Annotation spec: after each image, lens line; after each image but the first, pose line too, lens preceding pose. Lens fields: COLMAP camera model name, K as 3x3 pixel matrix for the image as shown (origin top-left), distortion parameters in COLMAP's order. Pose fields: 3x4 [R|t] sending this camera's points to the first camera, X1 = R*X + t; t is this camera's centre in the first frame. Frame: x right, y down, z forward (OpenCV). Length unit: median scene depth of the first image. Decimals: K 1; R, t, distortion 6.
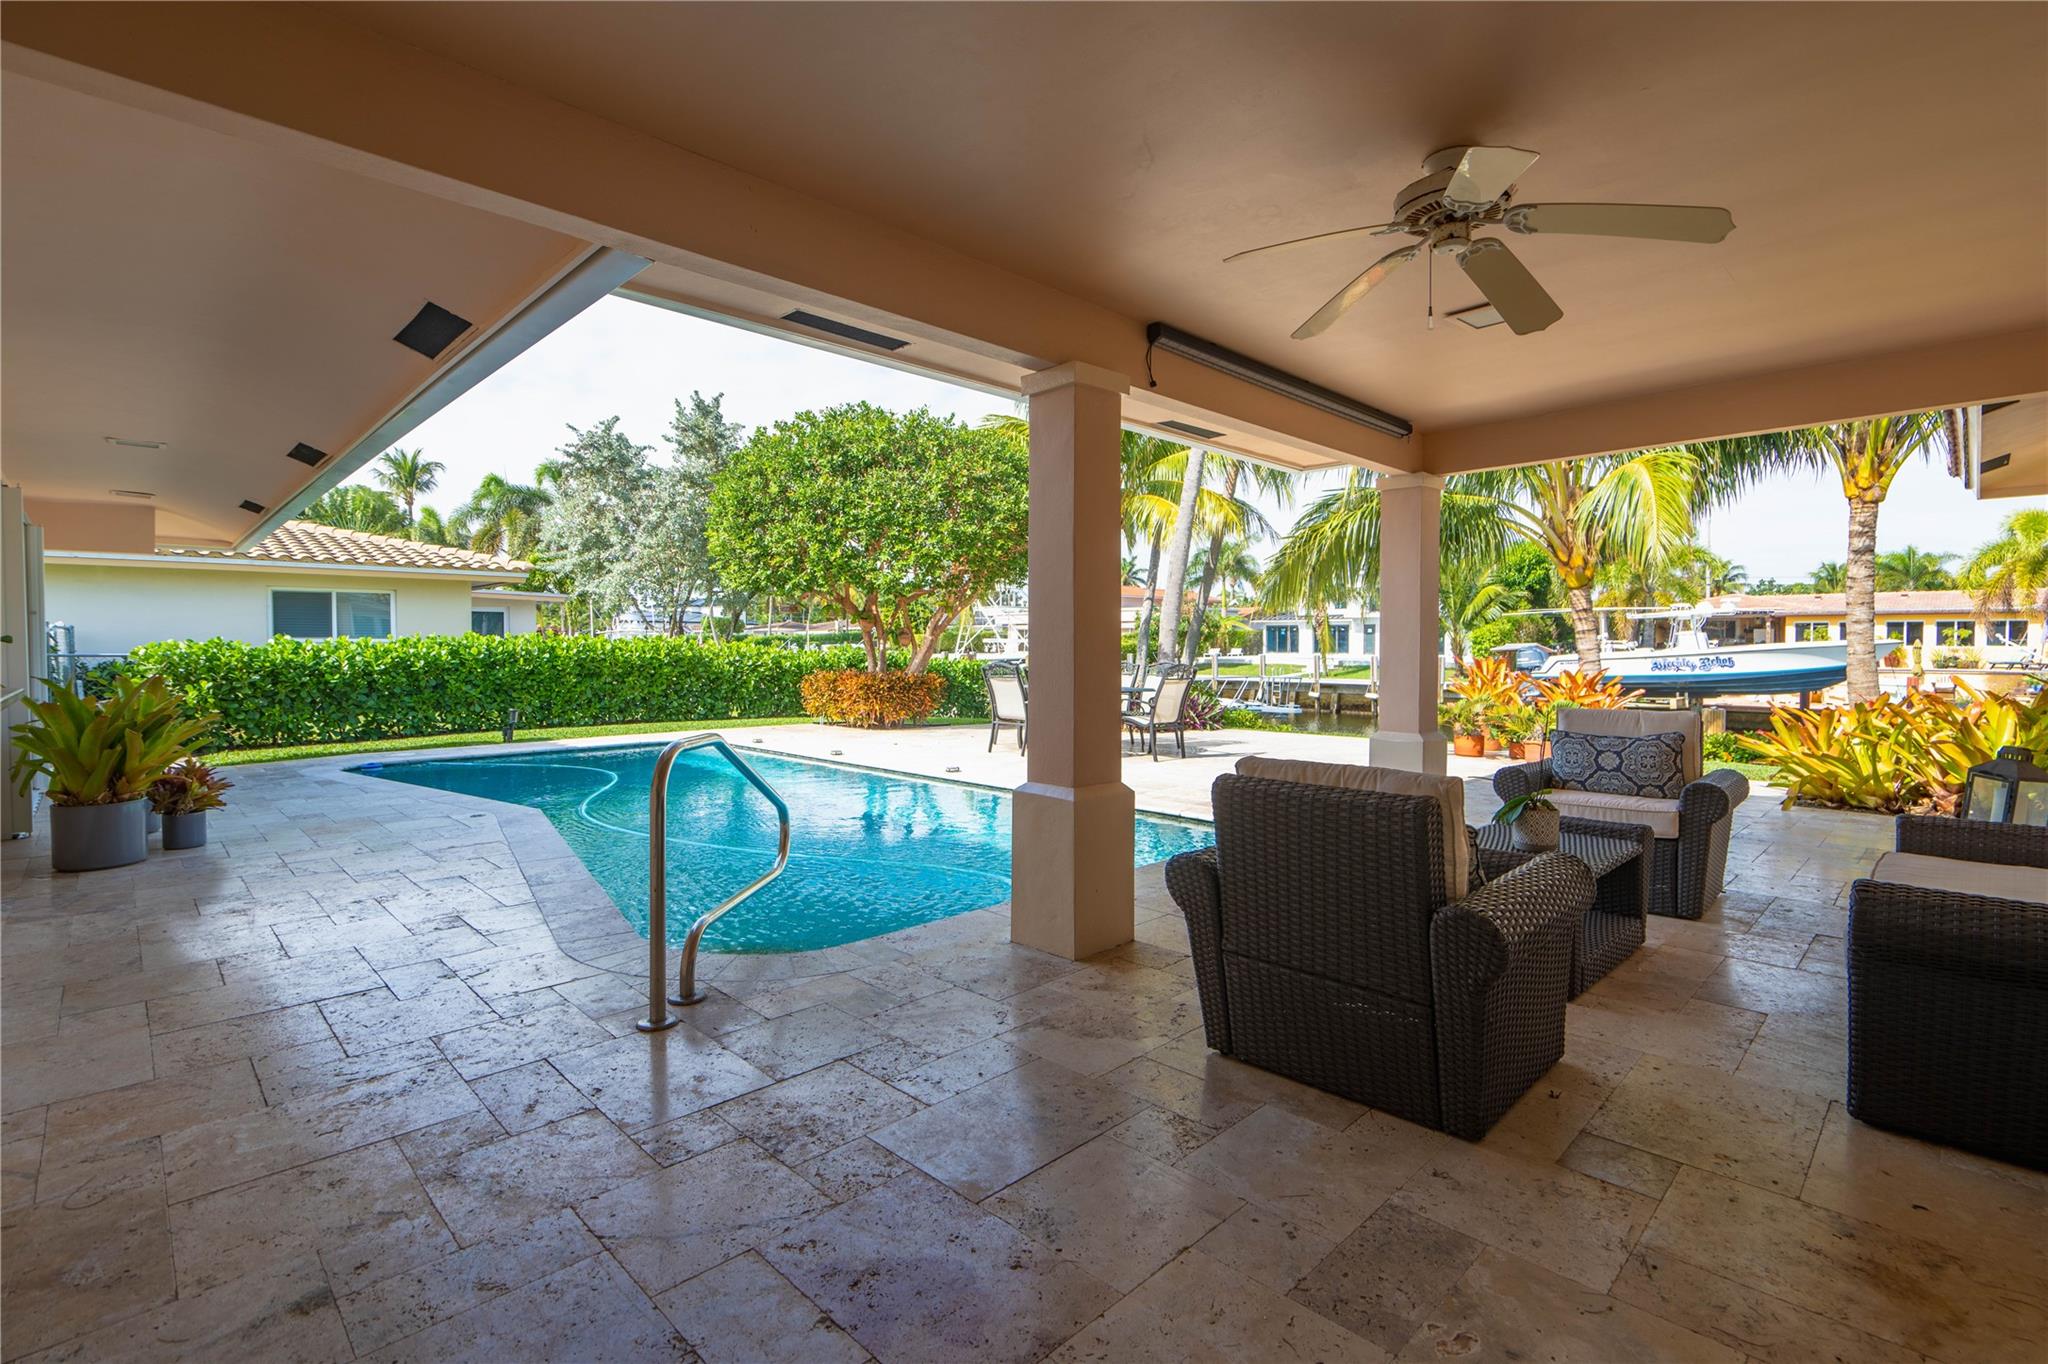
lens RADIAL K [[946.8, 0, 1021.7], [0, 946.8, 655.5], [0, 0, 1]] dist [-0.006560, 0.000478]
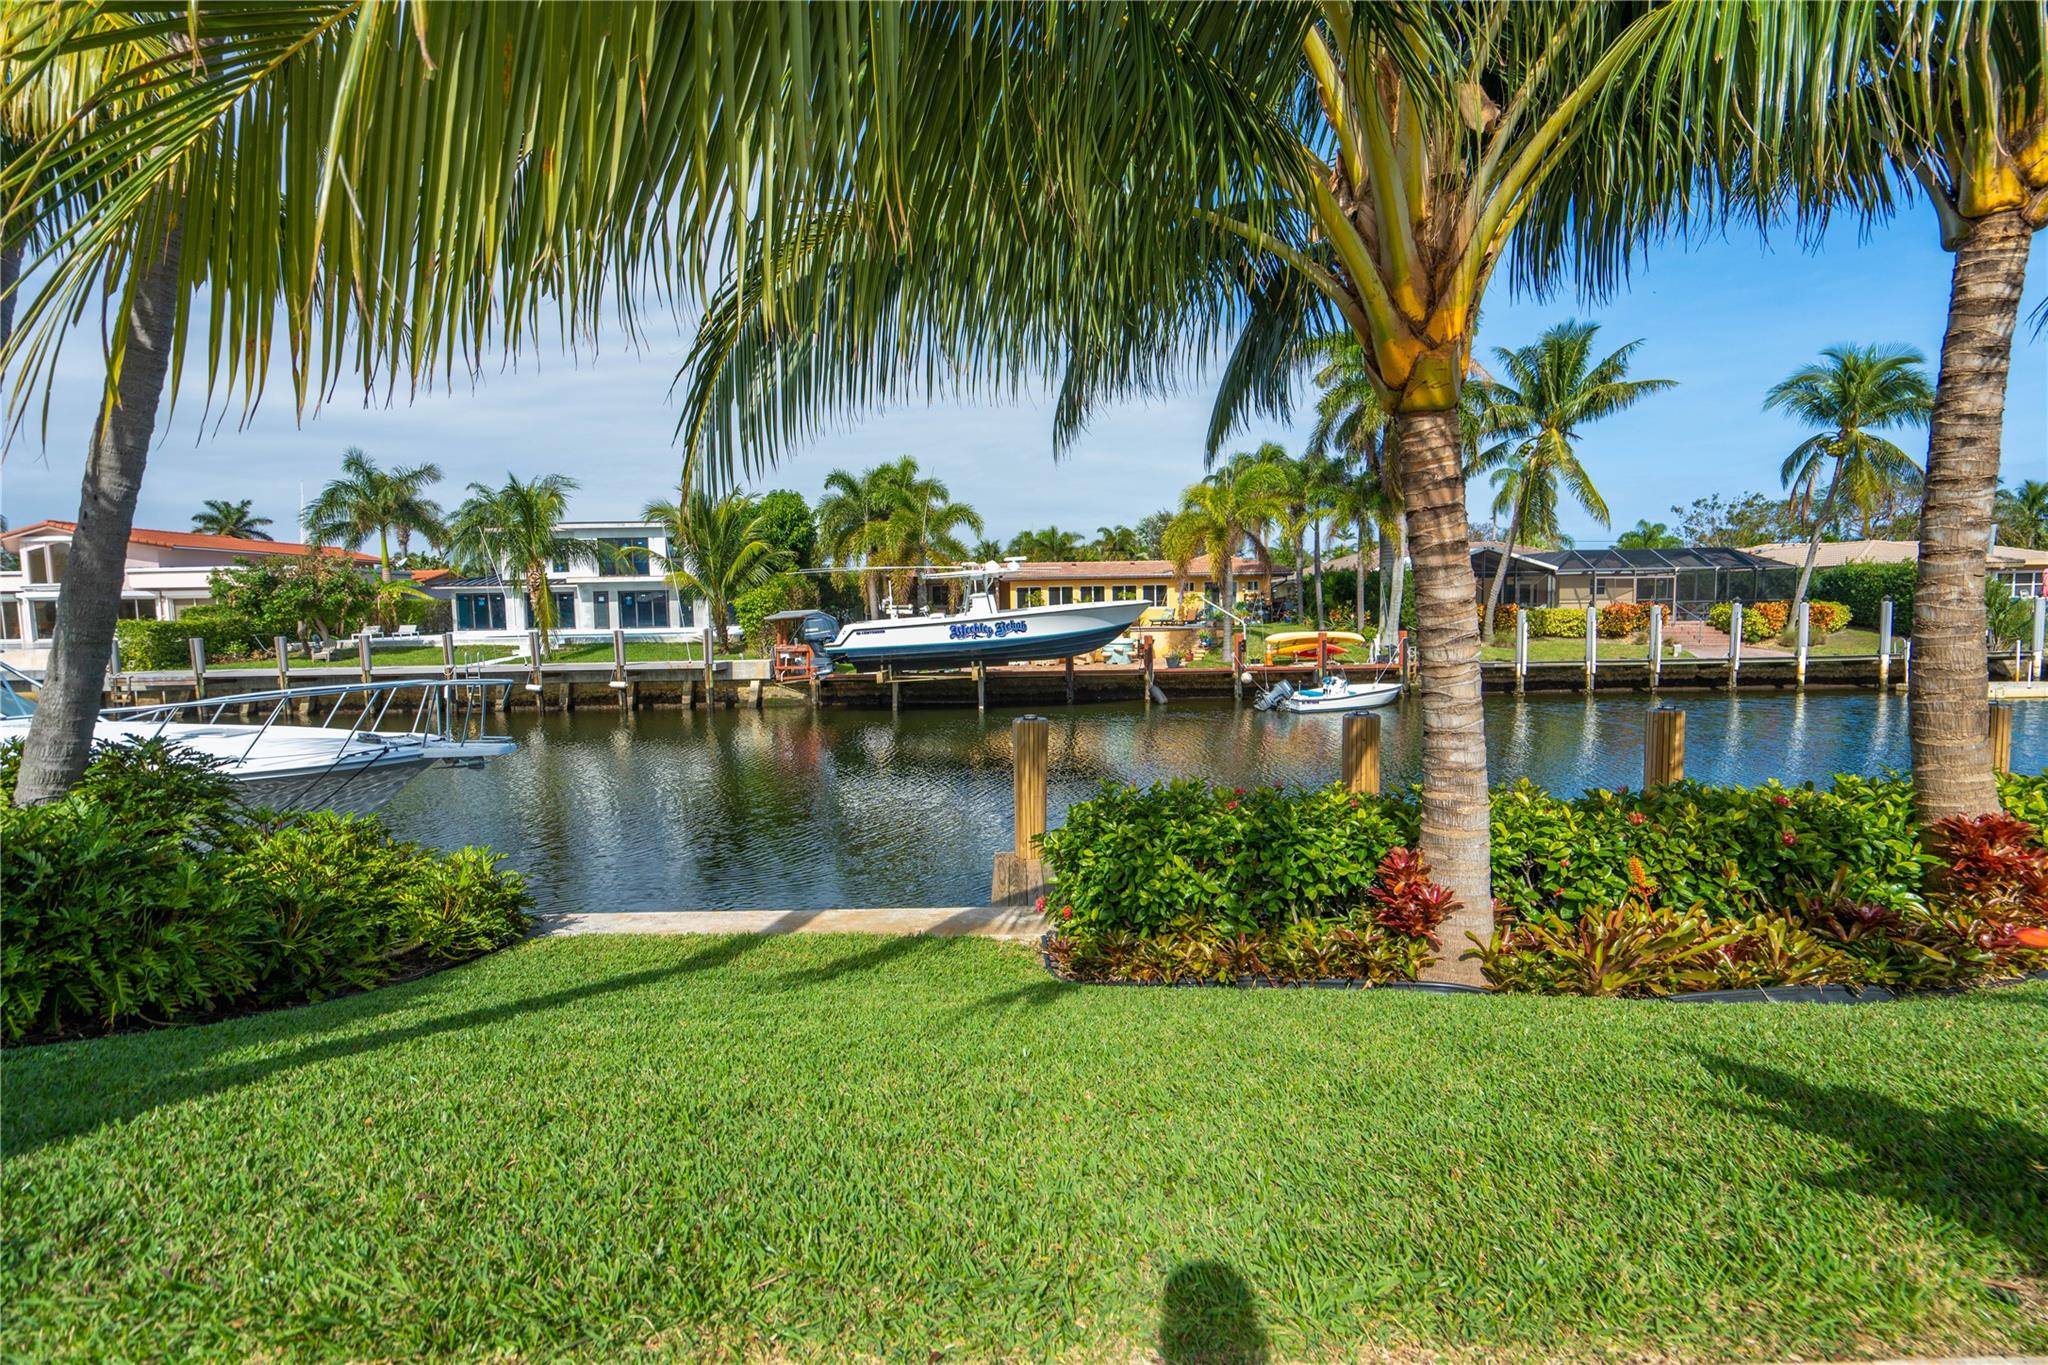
lens RADIAL K [[918.5, 0, 1028.8], [0, 918.5, 692.4], [0, 0, 1]] dist [-0.003811, 0.000592]
pose [[0.695624, -0.077967, 0.714163, 0.212768], [0.027310, 0.996245, 0.082161, -0.003982], [-0.717887, -0.037649, 0.695141, 0.720997]]
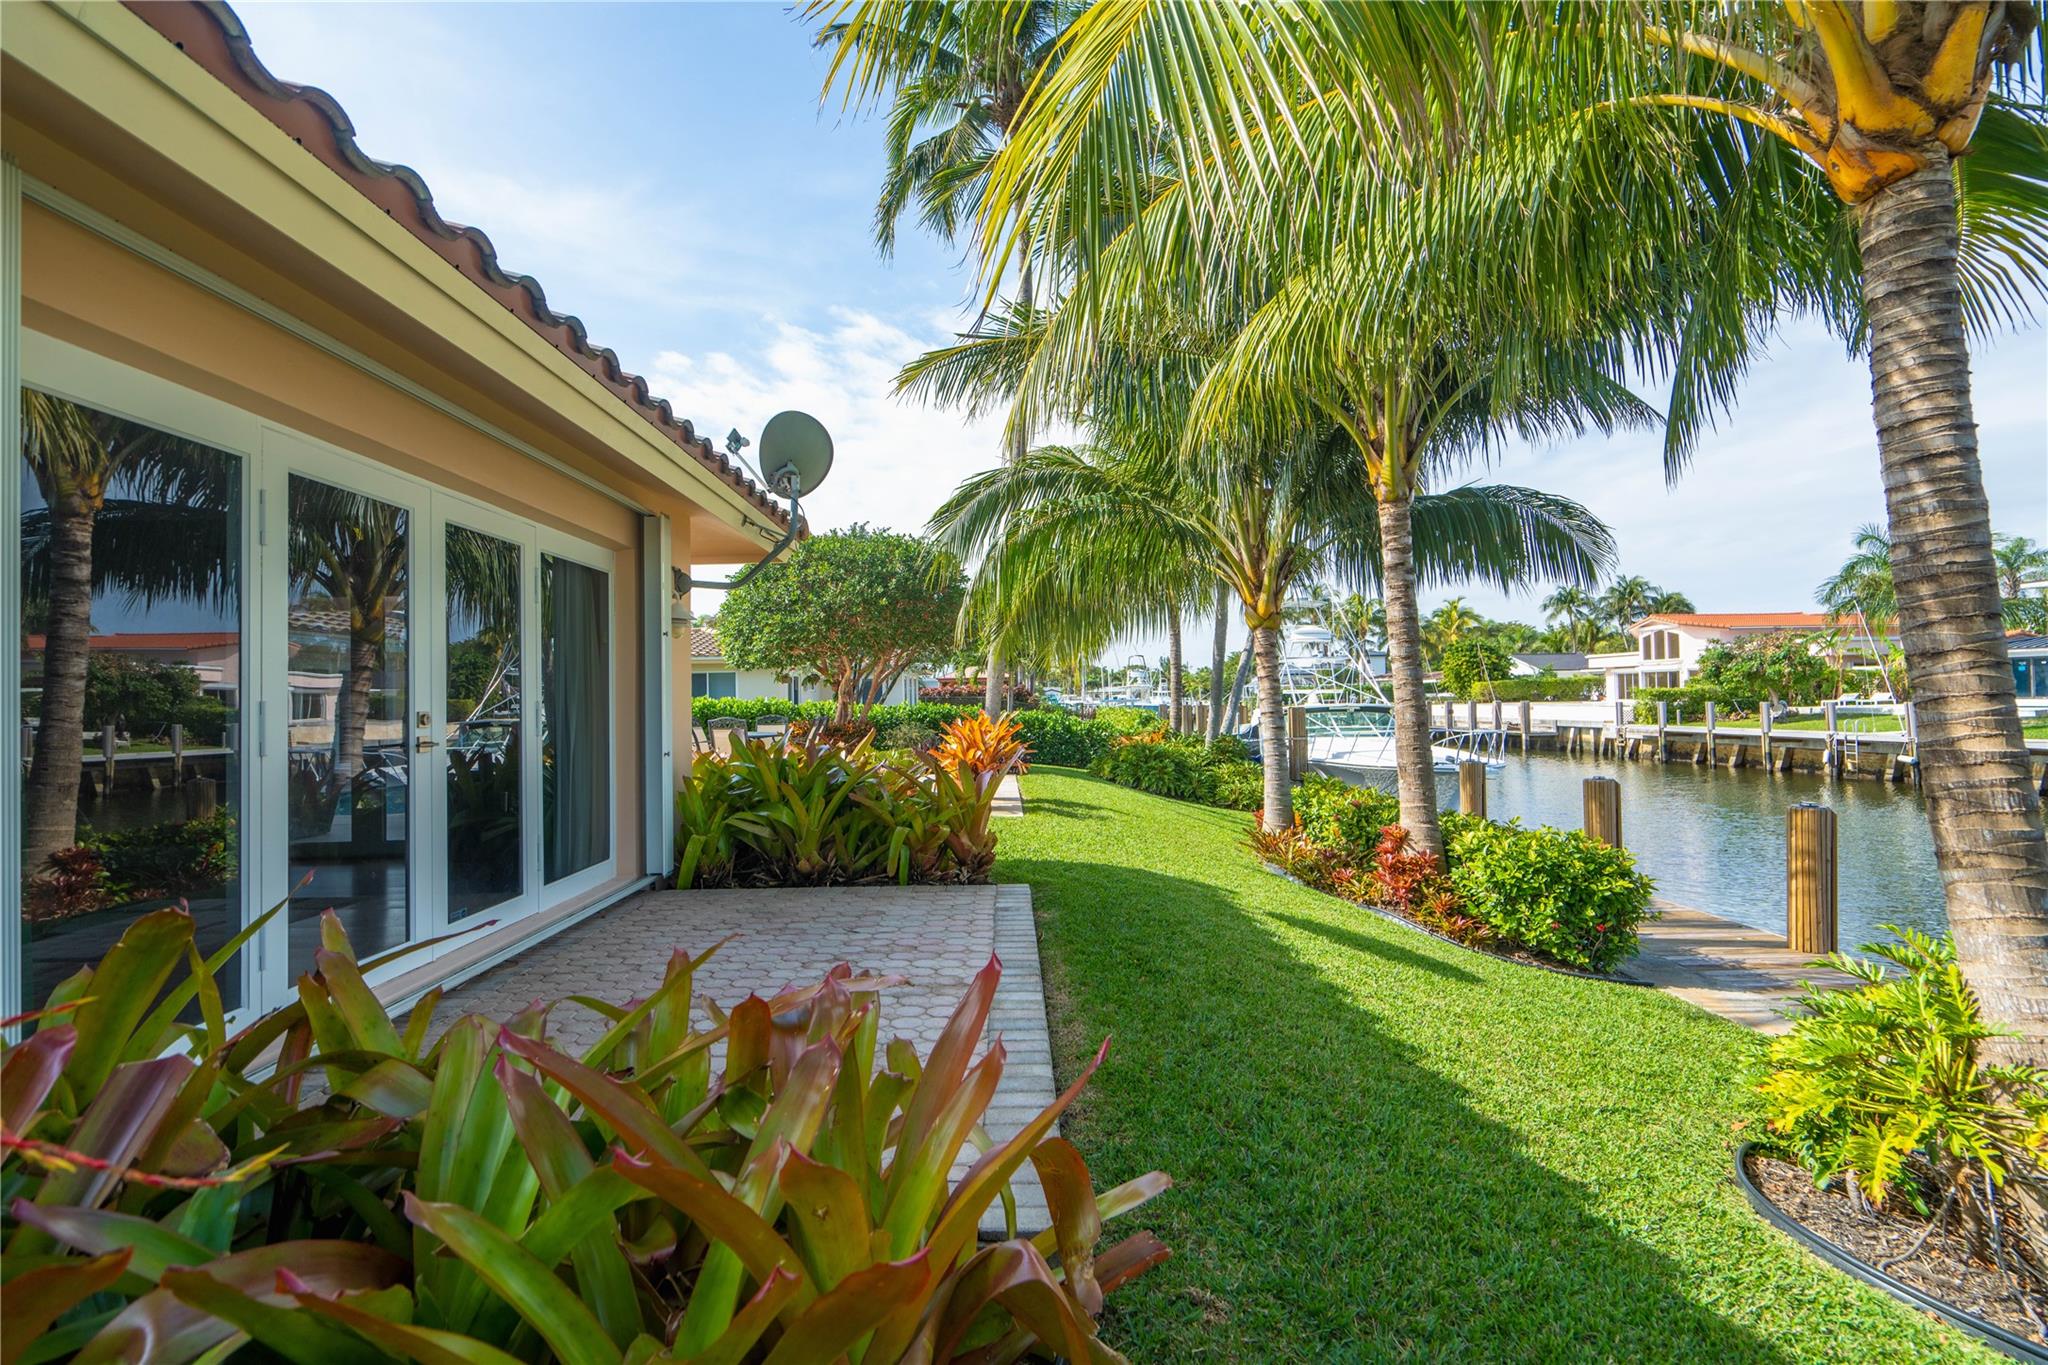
lens RADIAL K [[918.5, 0, 1028.8], [0, 918.5, 692.4], [0, 0, 1]] dist [-0.003811, 0.000592]
pose [[0.735271, -0.016814, -0.677564, 0.821622], [0.006482, 0.999821, -0.017777, 0.001601], [0.677742, 0.008679, 0.735249, 0.207023]]
